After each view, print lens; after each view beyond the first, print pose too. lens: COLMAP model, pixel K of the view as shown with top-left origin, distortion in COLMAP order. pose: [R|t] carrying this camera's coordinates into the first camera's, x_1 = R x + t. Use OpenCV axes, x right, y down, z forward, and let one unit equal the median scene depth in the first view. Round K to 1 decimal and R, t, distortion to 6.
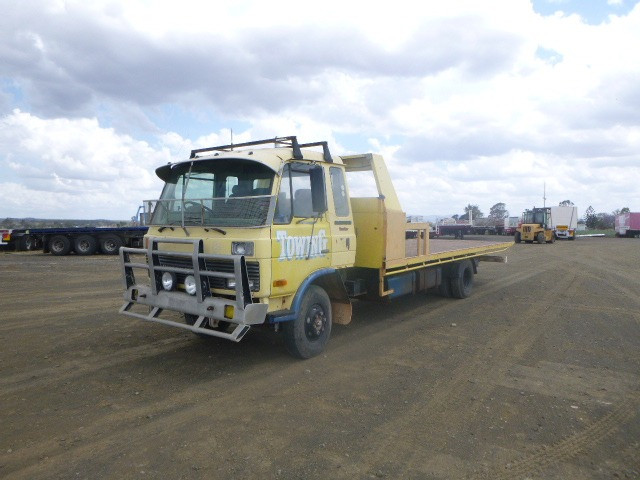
lens RADIAL K [[455.4, 0, 321.2], [0, 455.4, 300.4], [0, 0, 1]] dist [-0.054500, -0.004953]
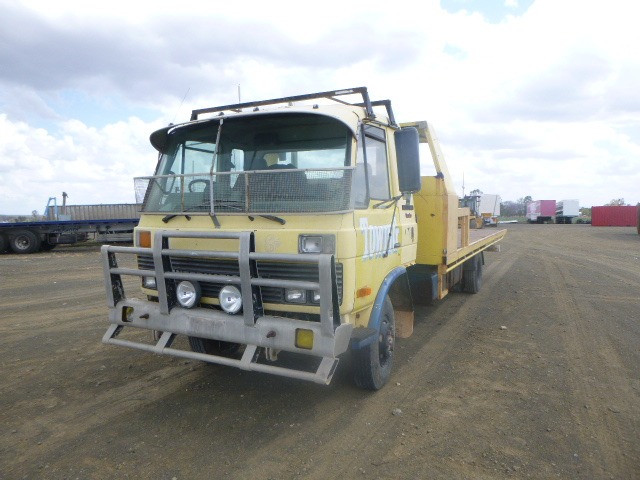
lens RADIAL K [[453.6, 0, 319.1], [0, 453.6, 291.6], [0, 0, 1]] dist [-0.046264, -0.001661]
pose [[0.984183, -0.040968, 0.172352, -0.239490], [0.040855, 0.999156, 0.004202, -0.037732], [-0.172379, 0.002906, 0.985026, 0.271198]]
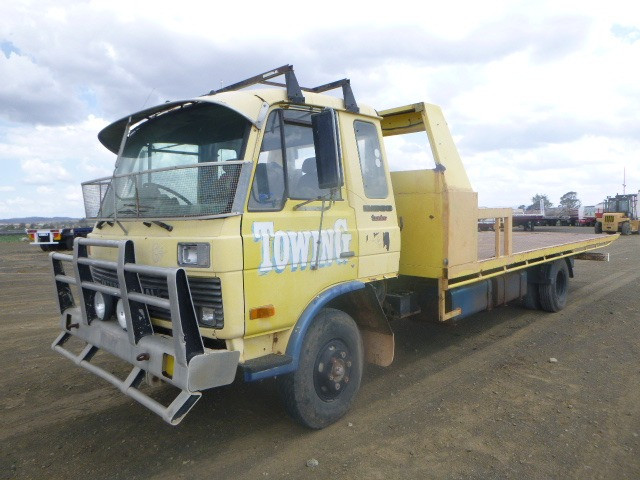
lens RADIAL K [[454.7, 0, 332.4], [0, 454.7, 283.4], [0, 0, 1]] dist [-0.036849, 0.006404]
pose [[0.993766, -0.007303, -0.111250, 0.054395], [0.004389, 0.999641, -0.026414, -0.050744], [0.111403, 0.025761, 0.993441, 0.370198]]
